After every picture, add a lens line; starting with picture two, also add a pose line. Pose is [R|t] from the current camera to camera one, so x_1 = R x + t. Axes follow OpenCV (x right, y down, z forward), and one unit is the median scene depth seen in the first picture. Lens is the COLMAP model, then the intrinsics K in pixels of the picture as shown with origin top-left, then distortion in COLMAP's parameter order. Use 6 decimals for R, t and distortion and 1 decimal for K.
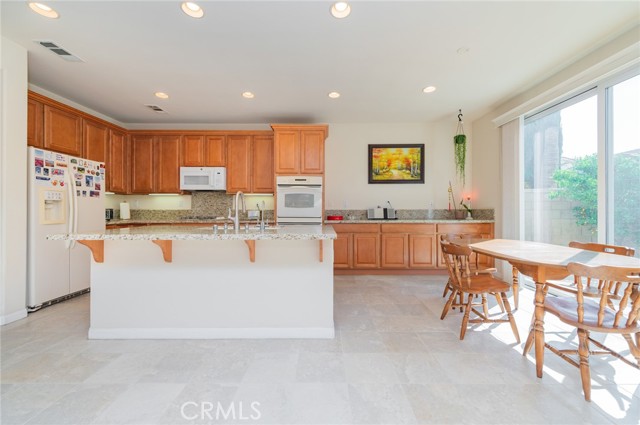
lens RADIAL K [[247.1, 0, 320.0], [0, 247.1, 212.5], [0, 0, 1]] dist [0.008829, -0.000226]
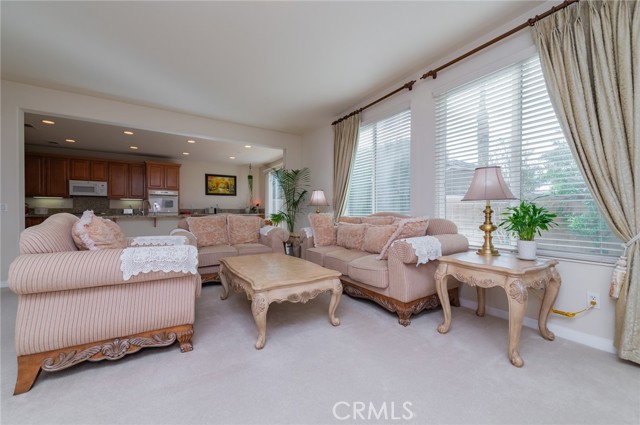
lens RADIAL K [[247.1, 0, 320.0], [0, 247.1, 212.5], [0, 0, 1]] dist [0.008829, -0.000226]
pose [[0.831759, -0.003260, 0.555127, -0.128294], [0.004812, 0.999988, -0.001337, 0.022974], [-0.555116, 0.003784, 0.831764, -1.070906]]
